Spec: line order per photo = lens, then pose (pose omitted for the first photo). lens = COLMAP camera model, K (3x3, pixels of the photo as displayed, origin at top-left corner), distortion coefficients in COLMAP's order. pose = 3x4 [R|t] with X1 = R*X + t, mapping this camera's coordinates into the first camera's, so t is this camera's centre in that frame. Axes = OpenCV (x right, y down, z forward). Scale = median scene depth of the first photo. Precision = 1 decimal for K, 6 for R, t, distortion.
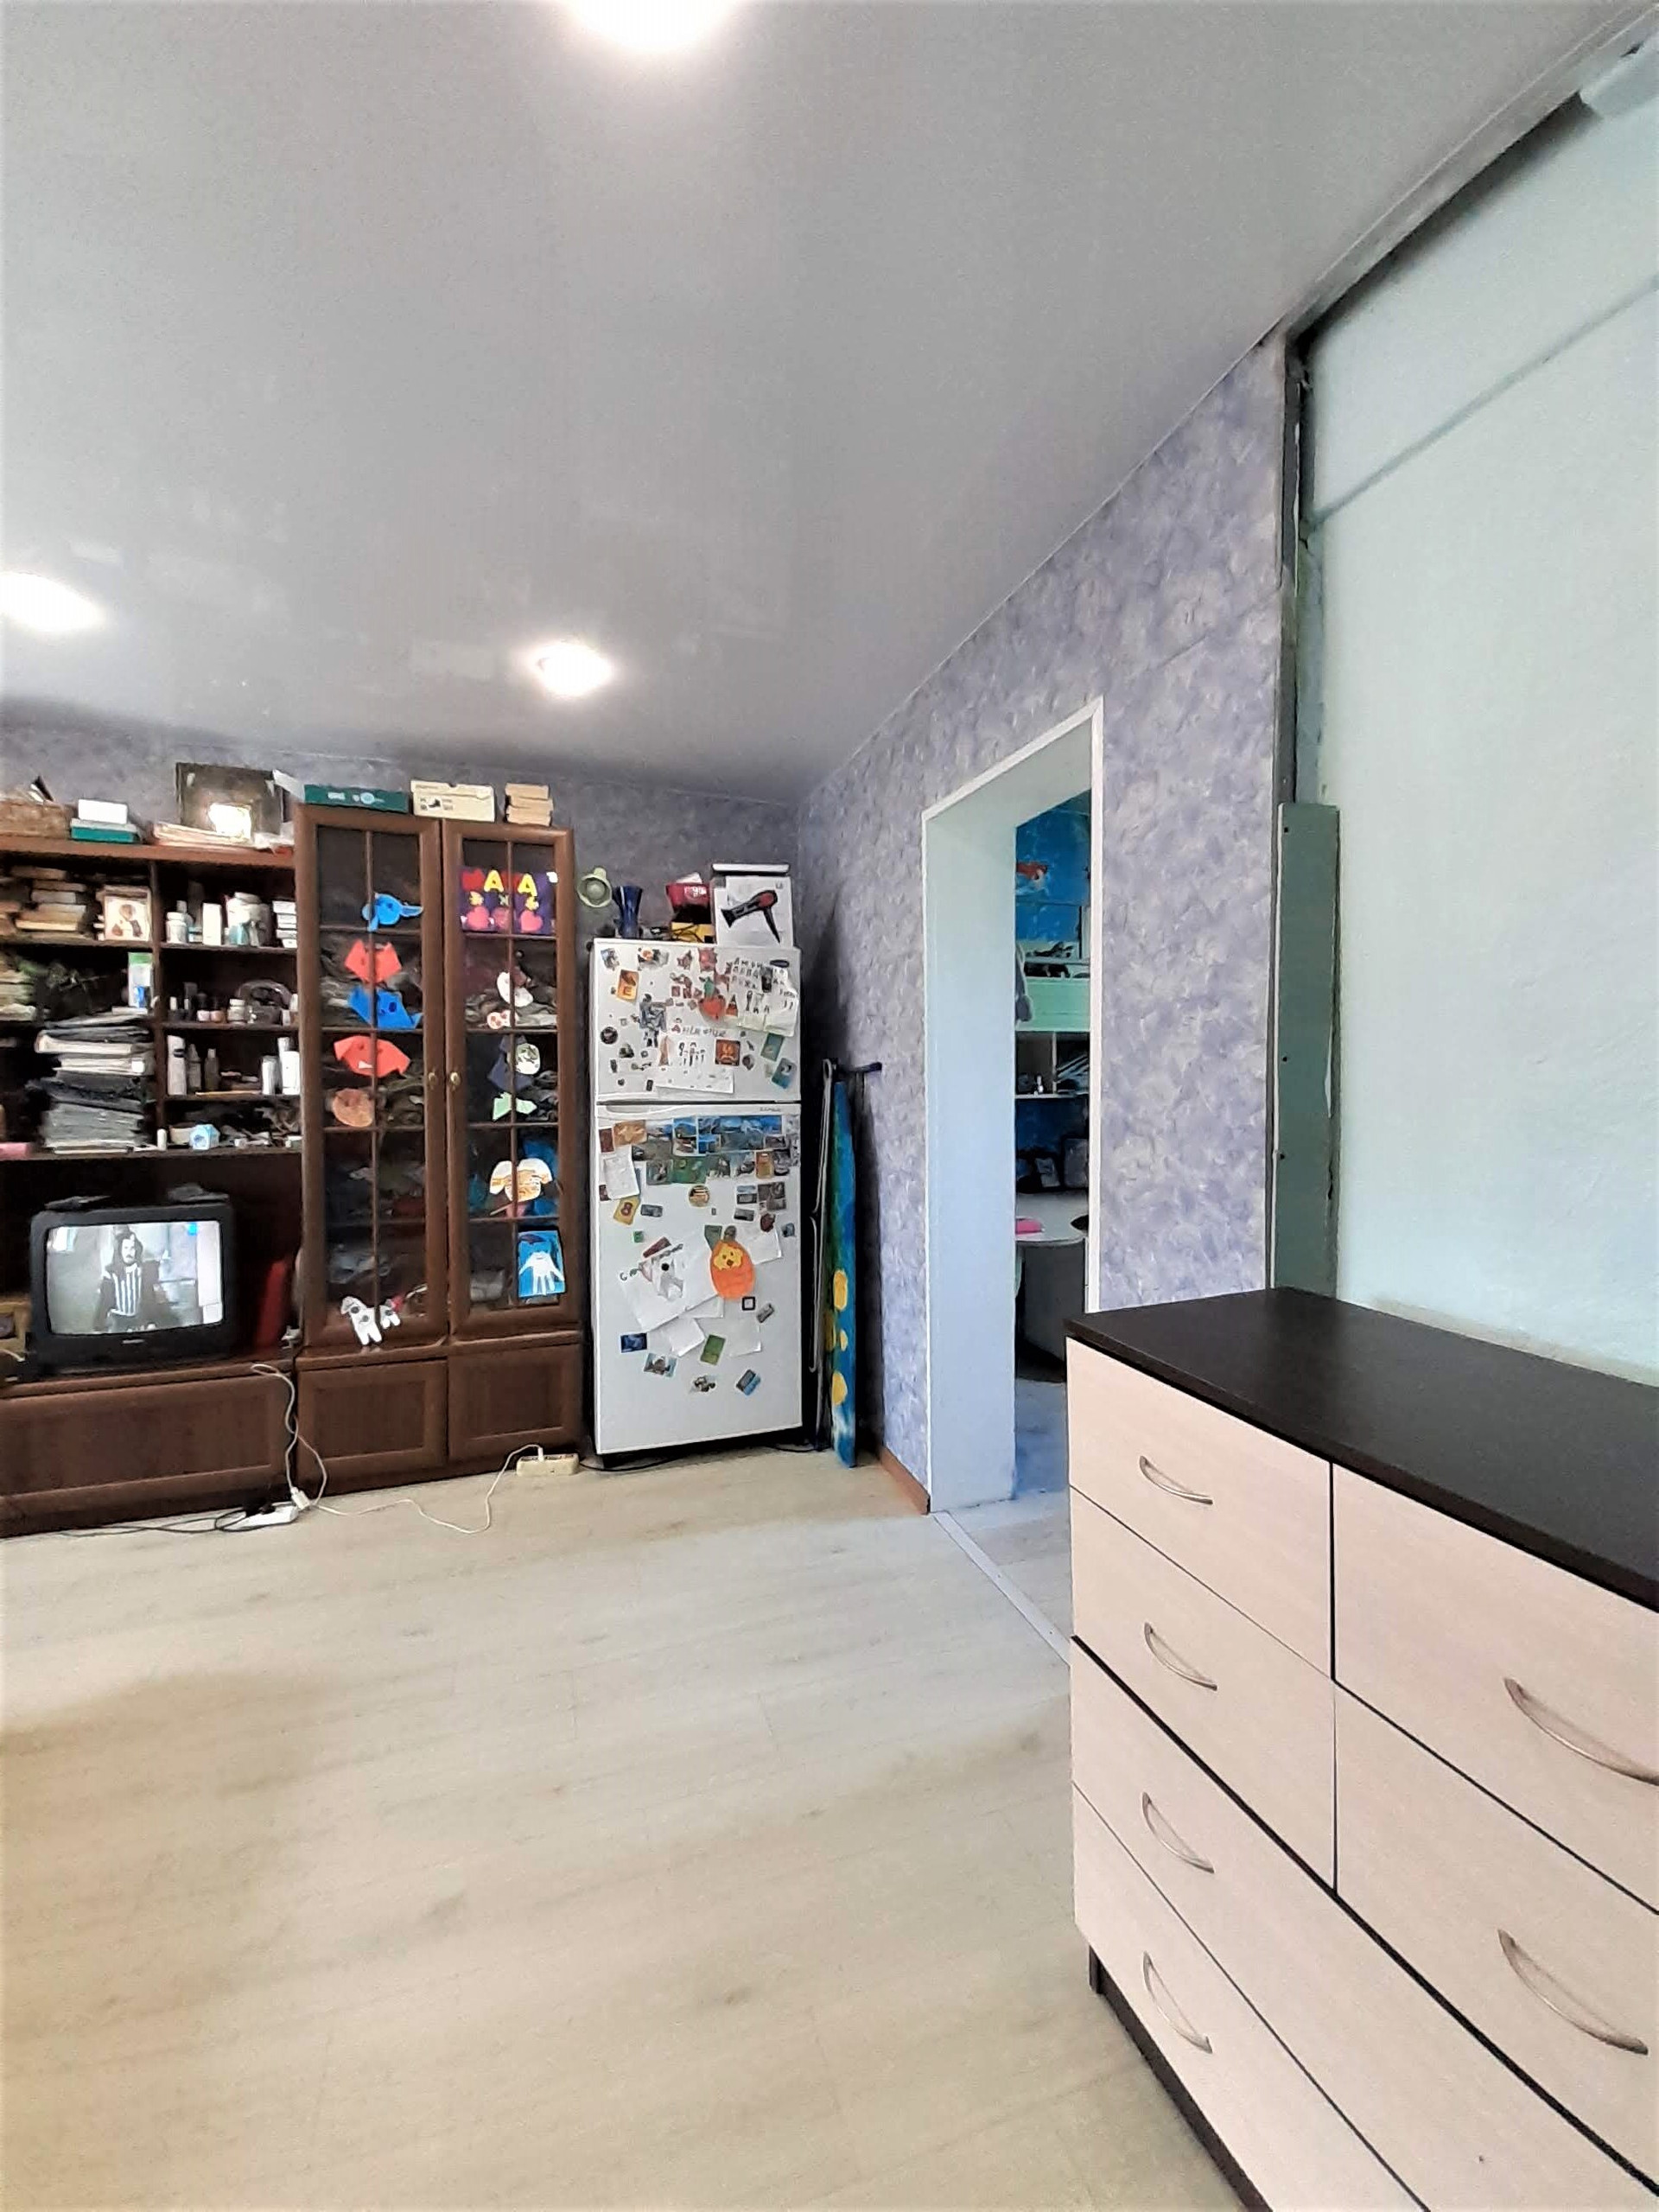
lens RADIAL K [[863.8, 0, 829.5], [0, 863.8, 1106.0], [0, 0, 1]] dist [0.002488, -0.000198]
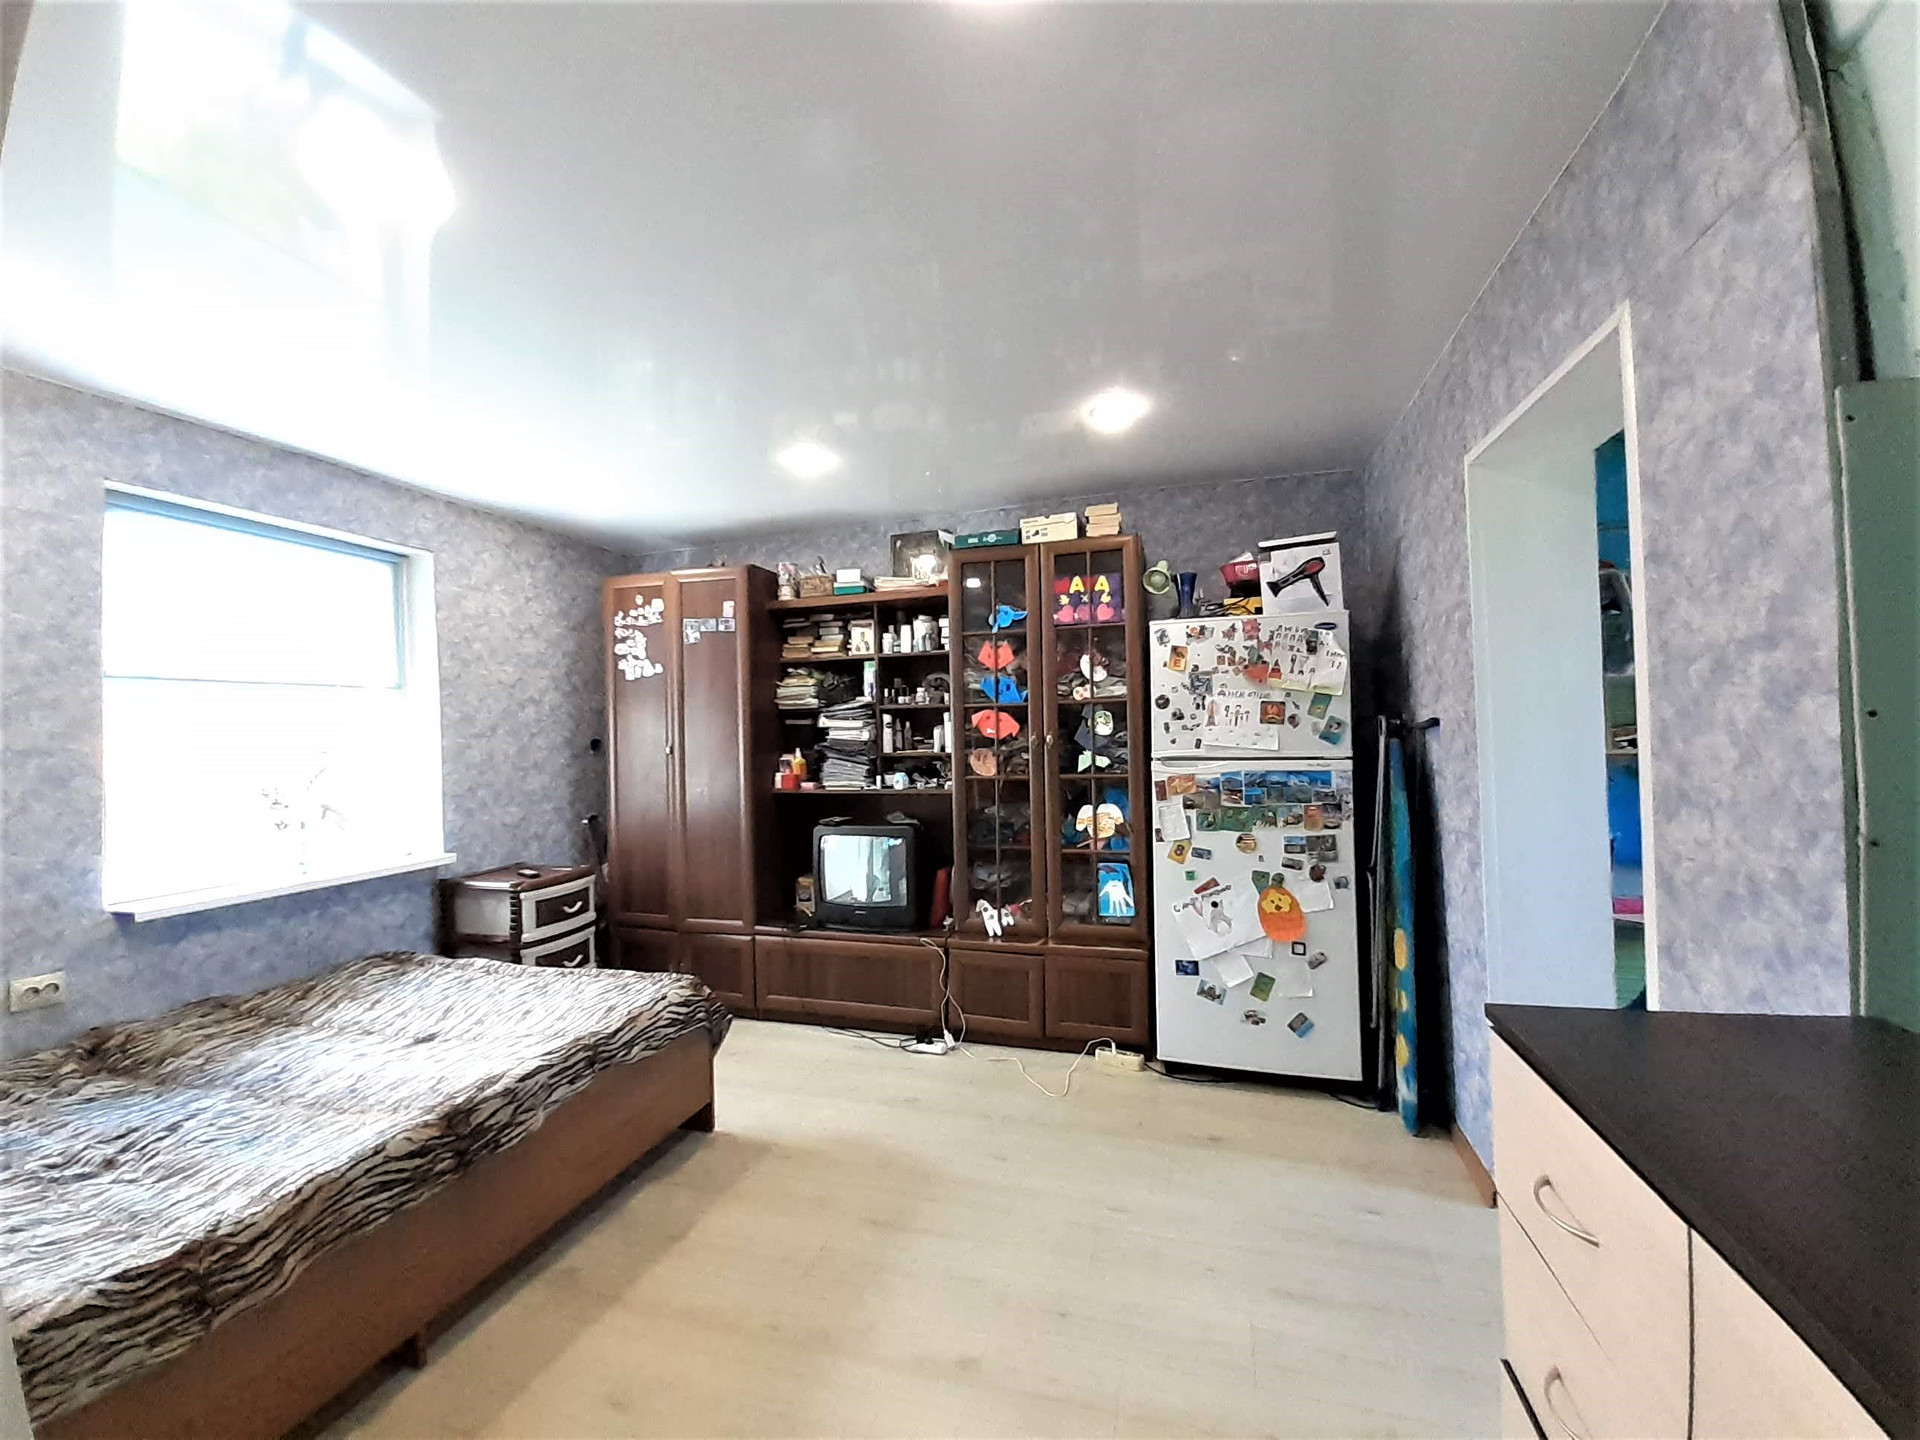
lens RADIAL K [[750.2, 0, 966.9], [0, 750.2, 726.5], [0, 0, 1]] dist [0.024209, -0.019655]
pose [[0.815971, -0.021679, -0.577686, 0.119787], [-0.000198, 0.999286, -0.037781, -0.008640], [0.578093, 0.030943, 0.815384, 0.004779]]
